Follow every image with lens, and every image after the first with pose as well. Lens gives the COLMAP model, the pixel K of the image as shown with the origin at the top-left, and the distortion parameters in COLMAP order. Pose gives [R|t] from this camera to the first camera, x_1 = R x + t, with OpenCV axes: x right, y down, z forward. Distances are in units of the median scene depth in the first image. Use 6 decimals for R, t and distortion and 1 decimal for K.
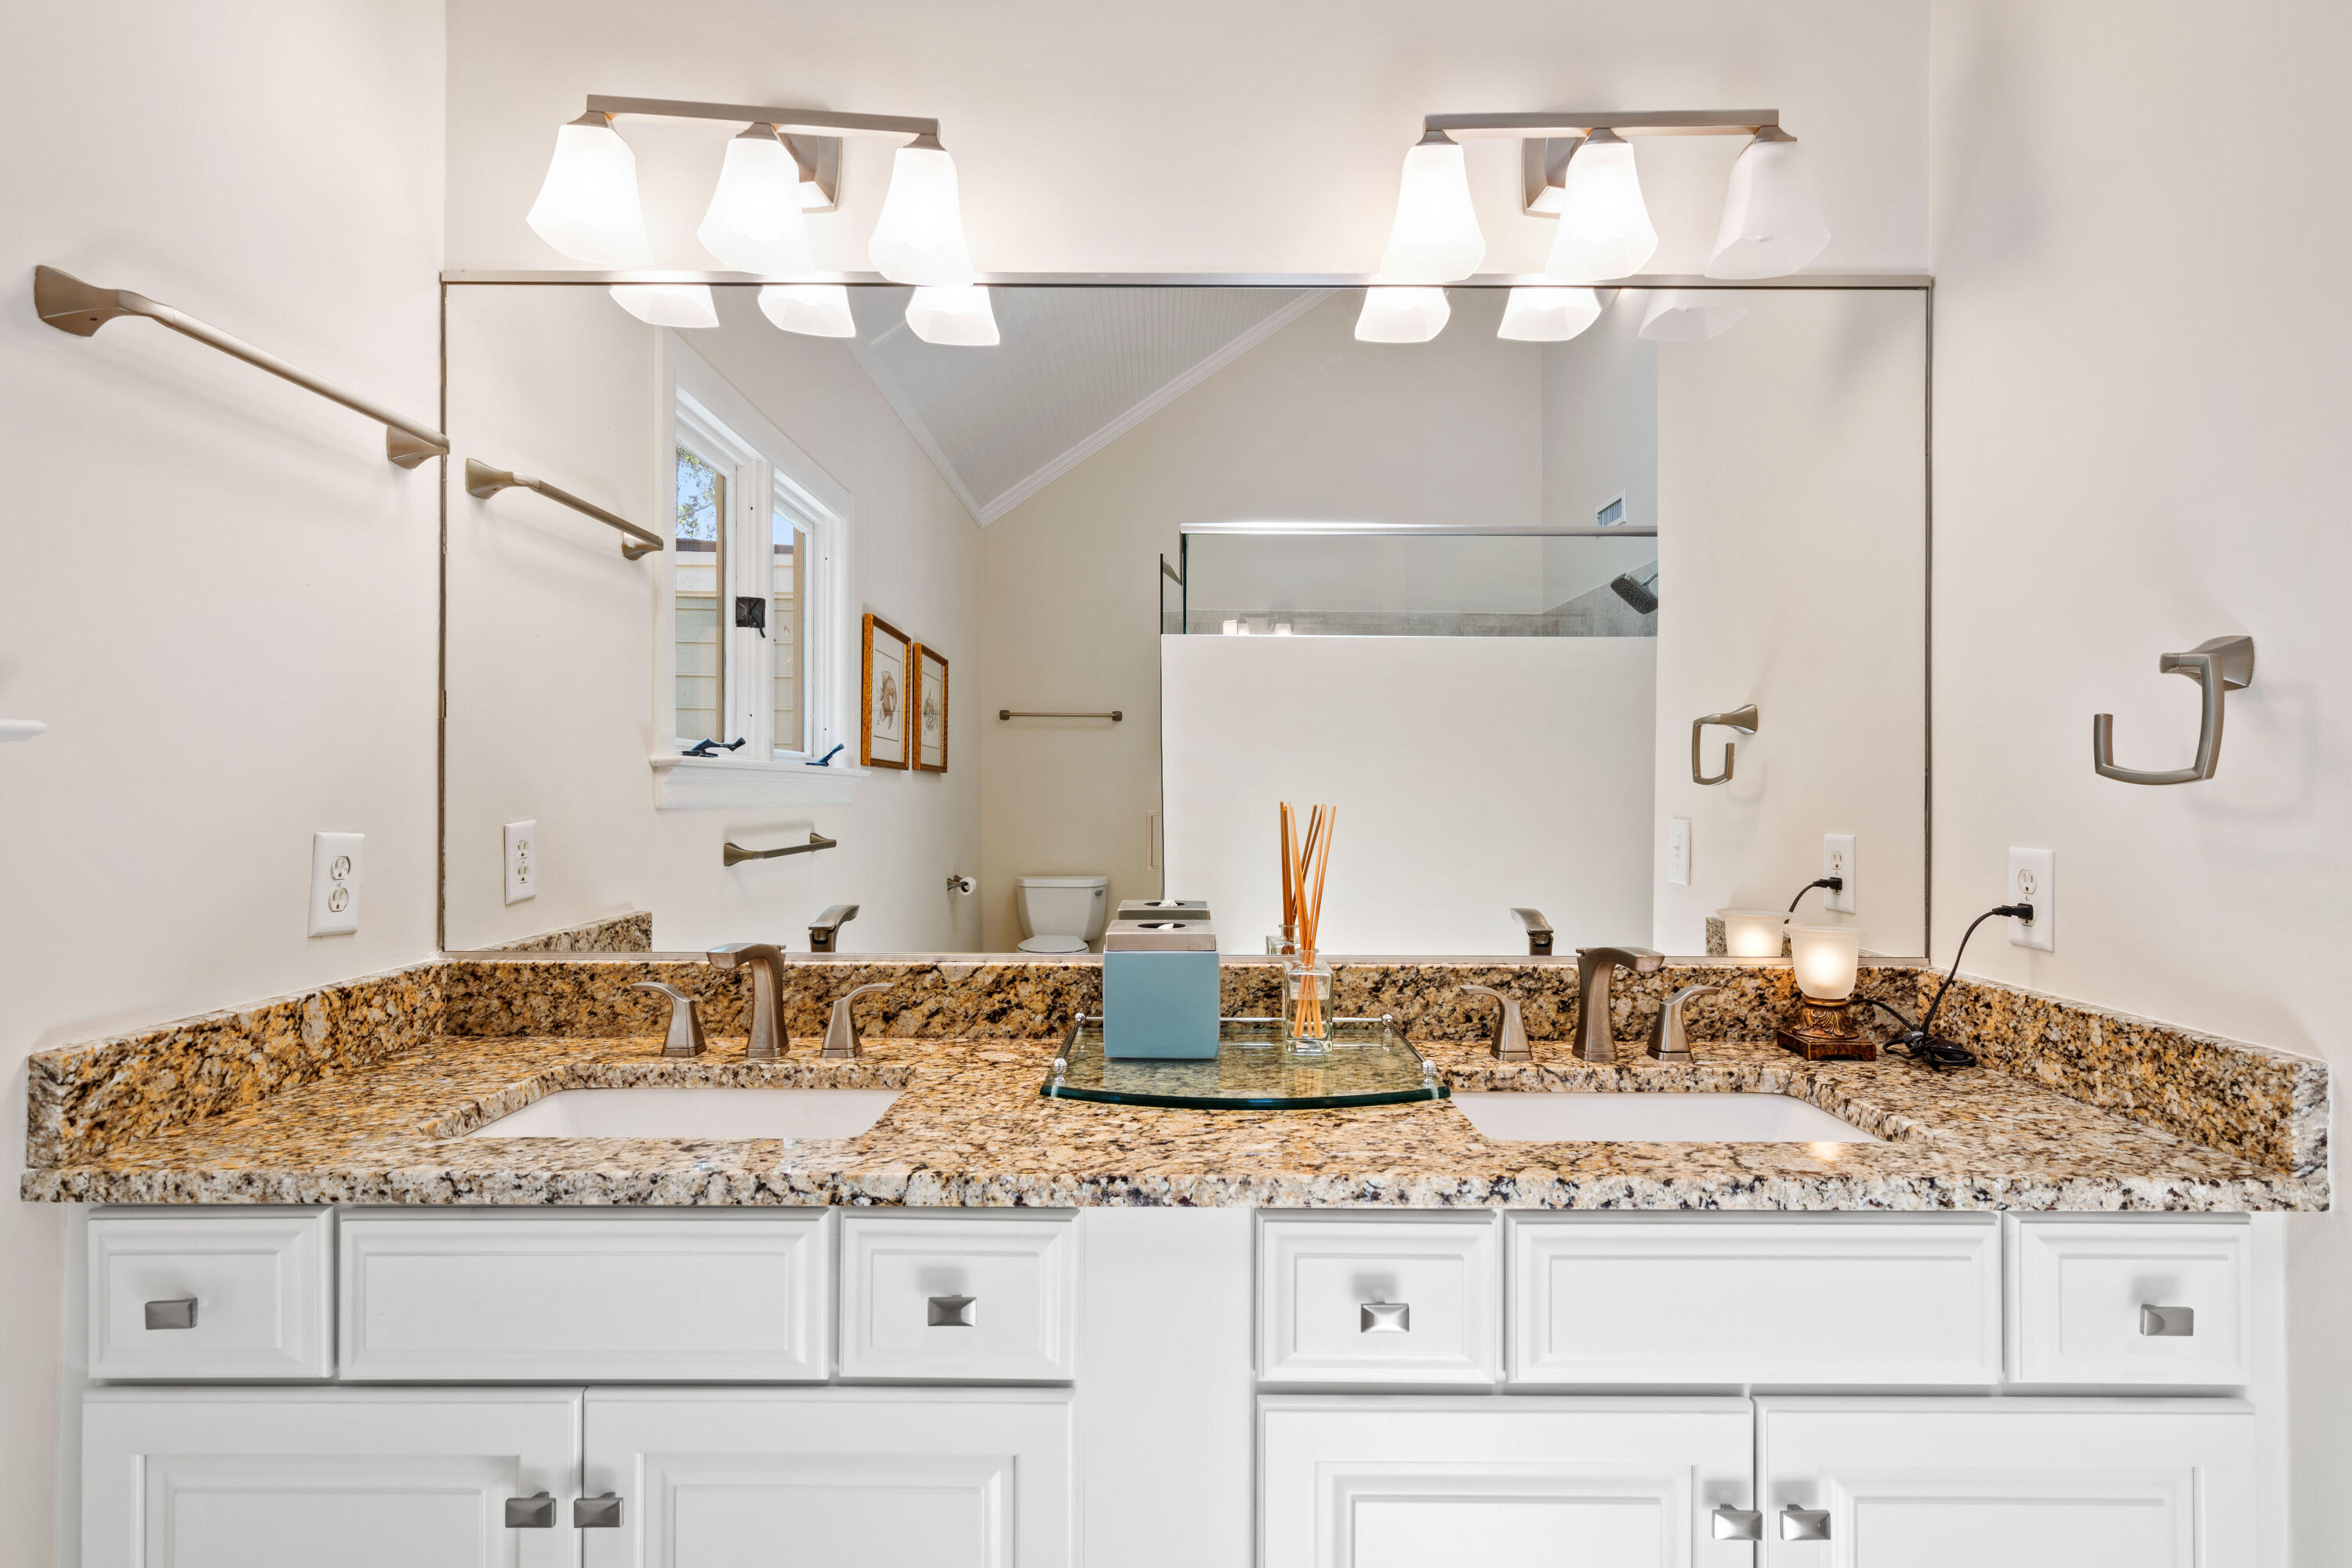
lens RADIAL K [[1152.3, 0, 1176.0], [0, 1152.3, 784.0], [0, 0, 1]] dist [0.001320, 0.001949]
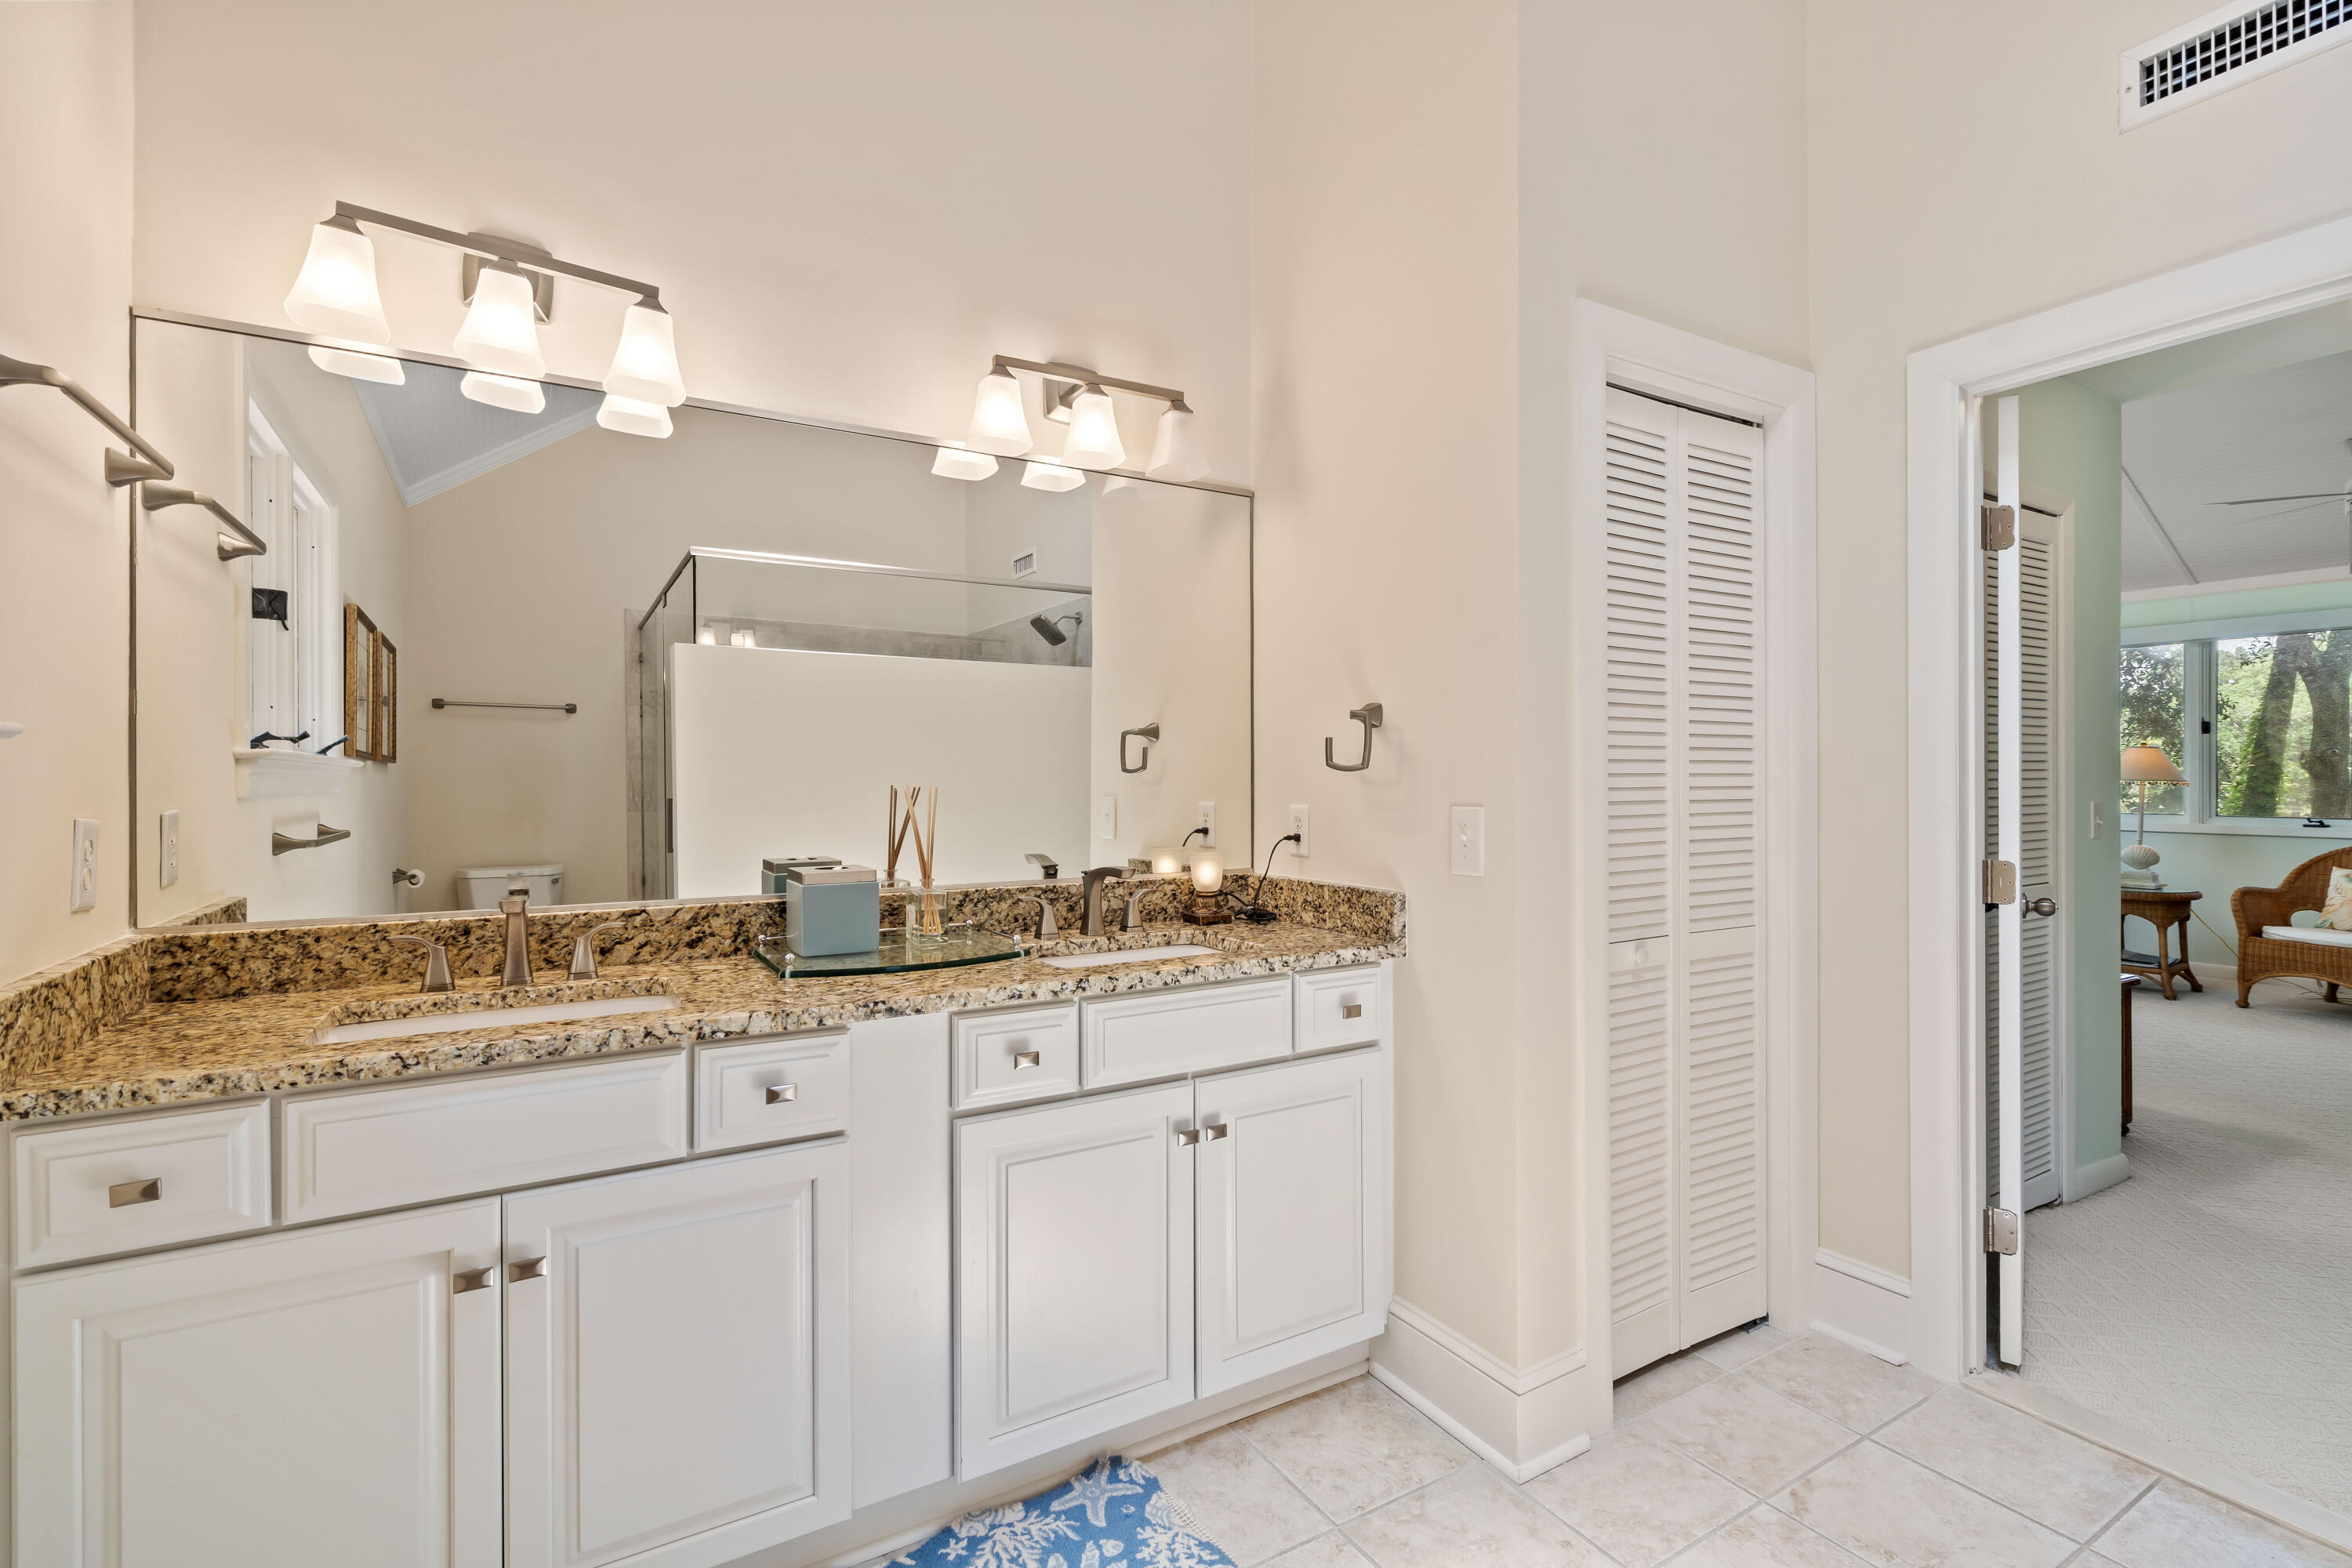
lens RADIAL K [[1073.5, 0, 1185.1], [0, 1073.5, 775.6], [0, 0, 1]] dist [-0.002672, 0.000697]
pose [[0.854115, -0.004555, 0.520064, -0.348807], [0.004169, 0.999989, 0.001911, 0.002729], [-0.520067, 0.000536, 0.854125, -0.425499]]
